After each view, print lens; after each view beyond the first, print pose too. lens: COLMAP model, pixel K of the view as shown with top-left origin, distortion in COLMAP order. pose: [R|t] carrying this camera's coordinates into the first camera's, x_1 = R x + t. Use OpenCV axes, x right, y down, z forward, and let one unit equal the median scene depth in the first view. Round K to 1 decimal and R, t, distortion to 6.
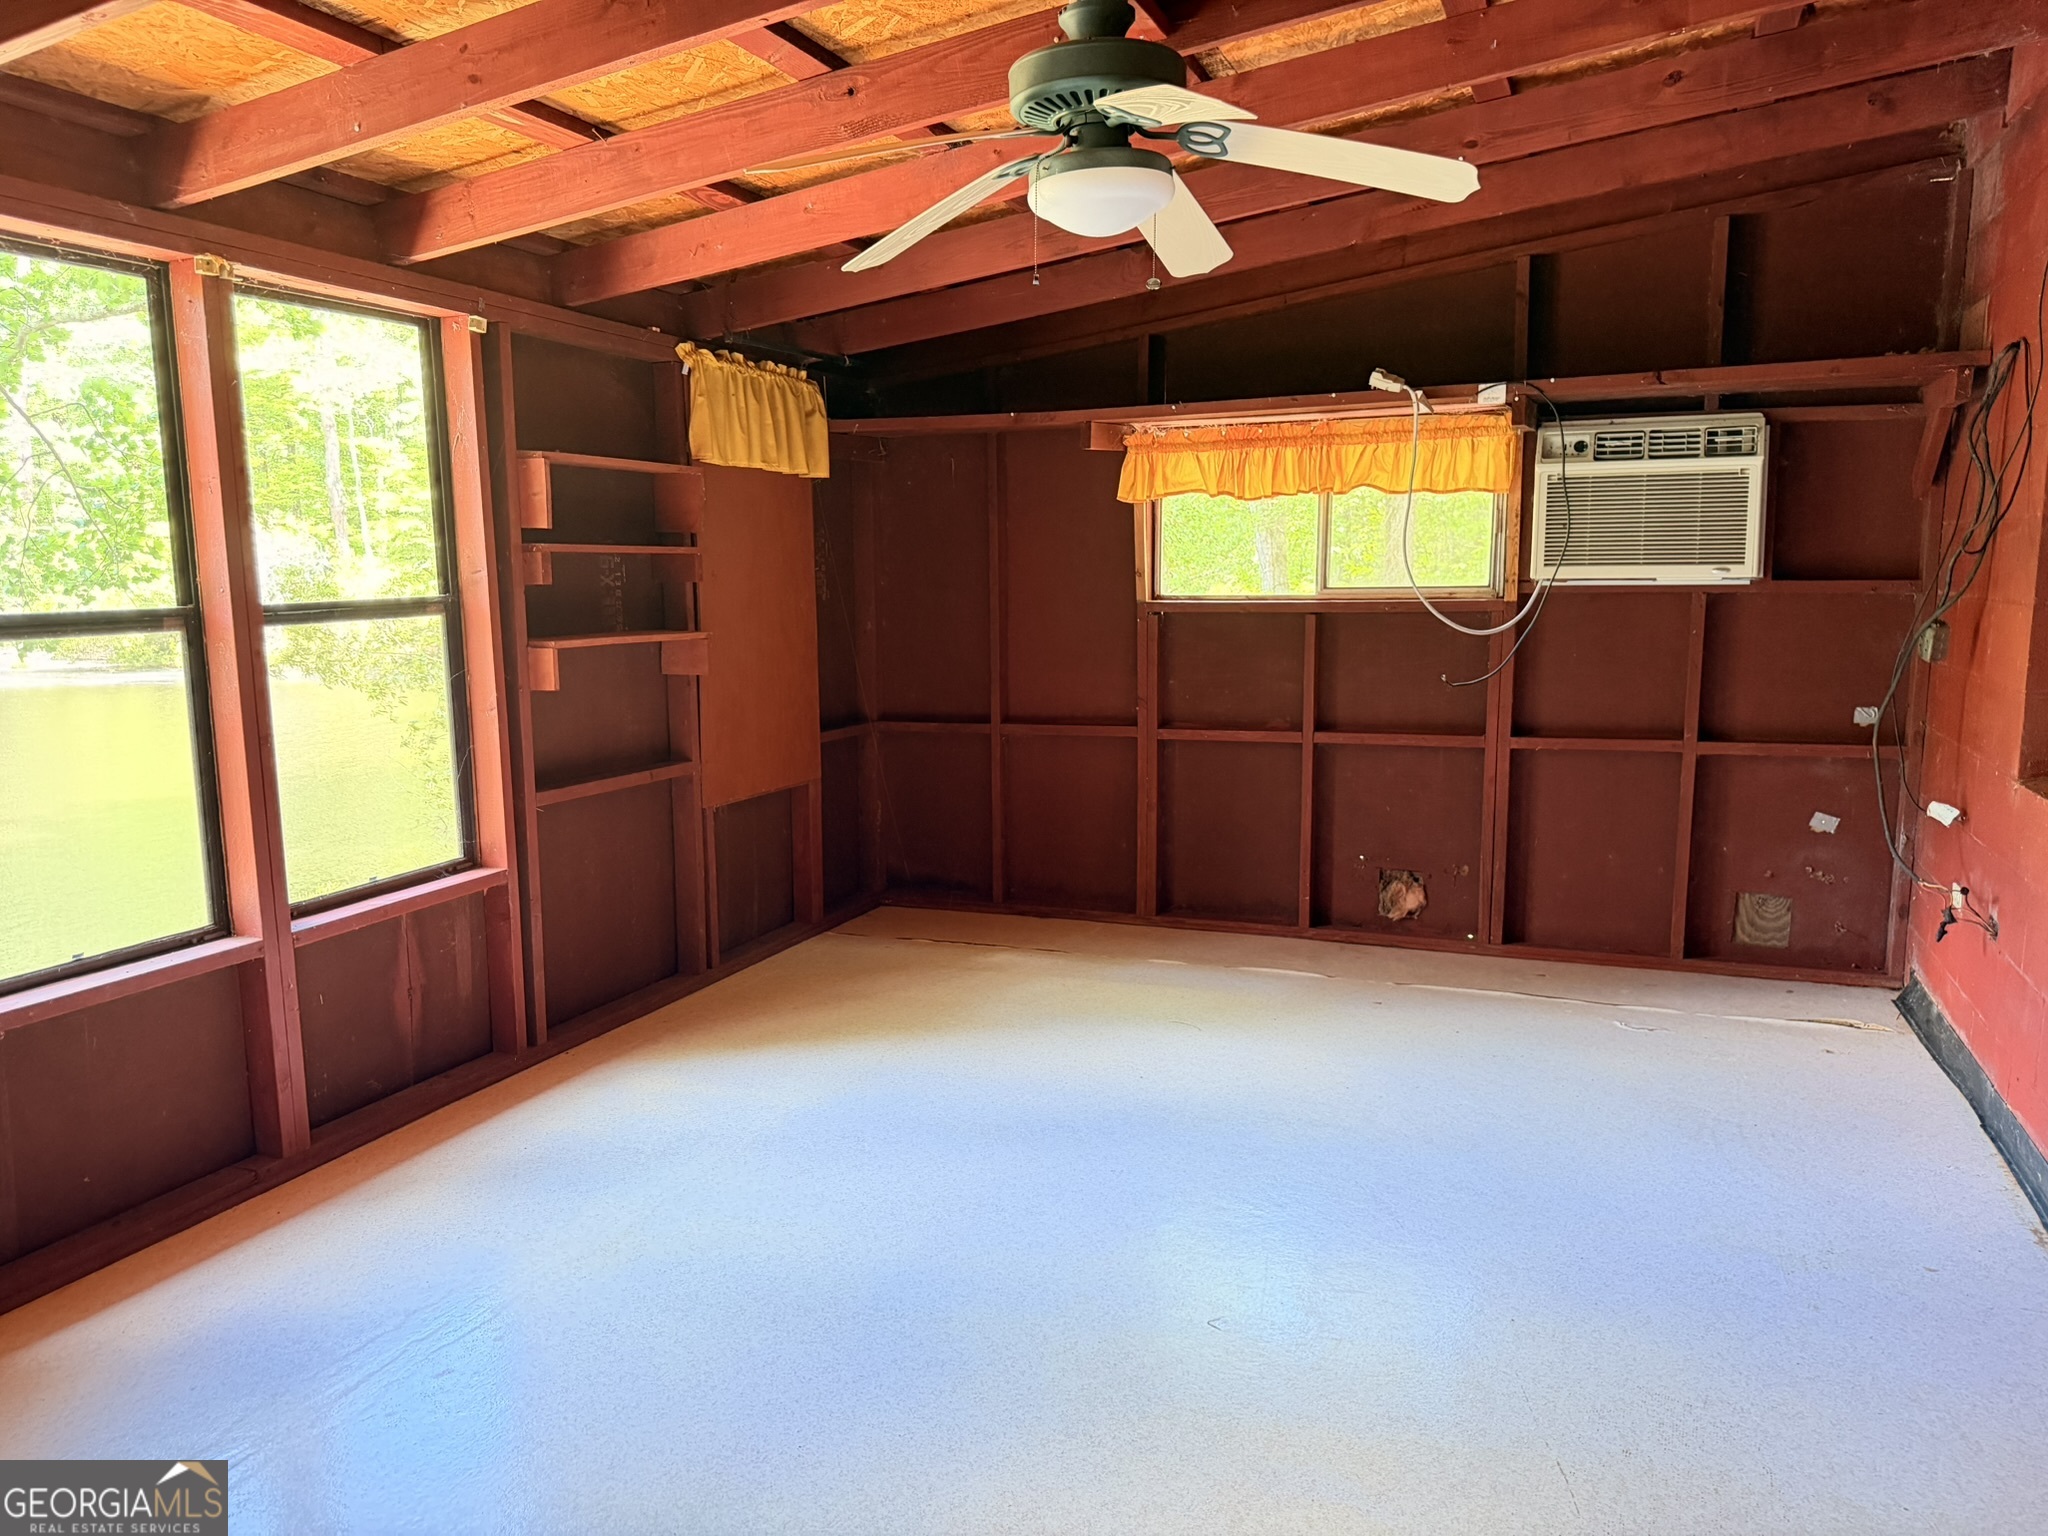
lens RADIAL K [[1375.9, 0, 1020.3], [0, 1375.9, 768.4], [0, 0, 1]] dist [0.026119, -0.057790]
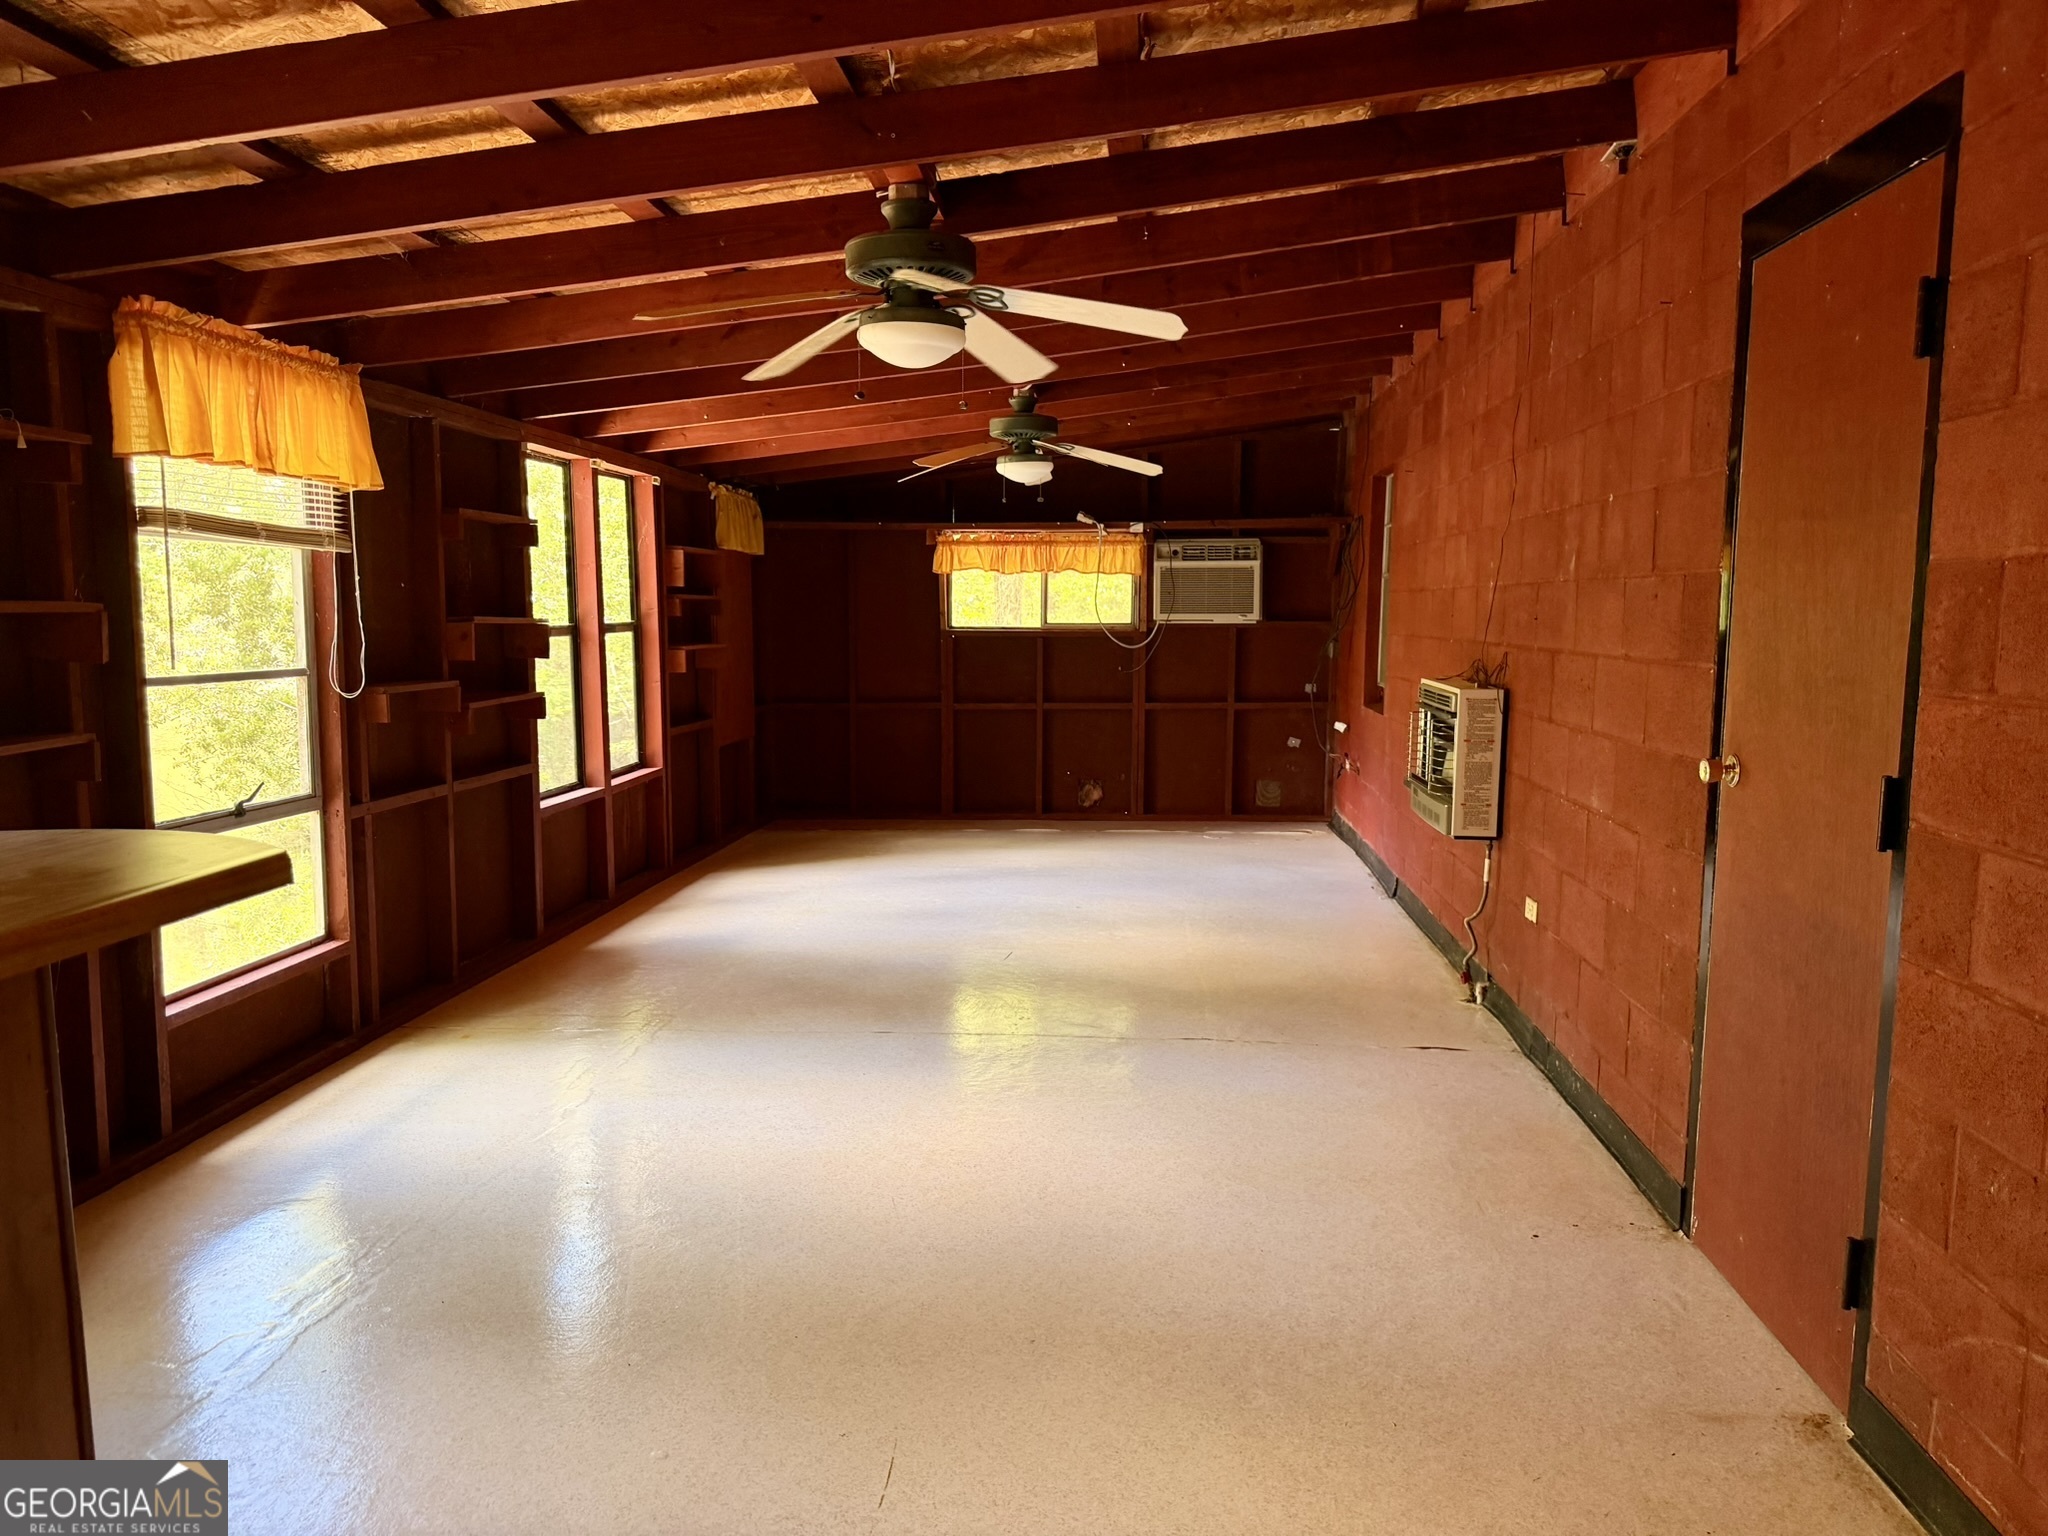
lens RADIAL K [[1449.8, 0, 1027.1], [0, 1449.8, 767.1], [0, 0, 1]] dist [0.054495, -0.061409]
pose [[0.949451, -0.020187, 0.313264, -0.445671], [0.030825, 0.999103, -0.029042, 0.124333], [-0.312397, 0.037230, 0.949222, -0.877881]]
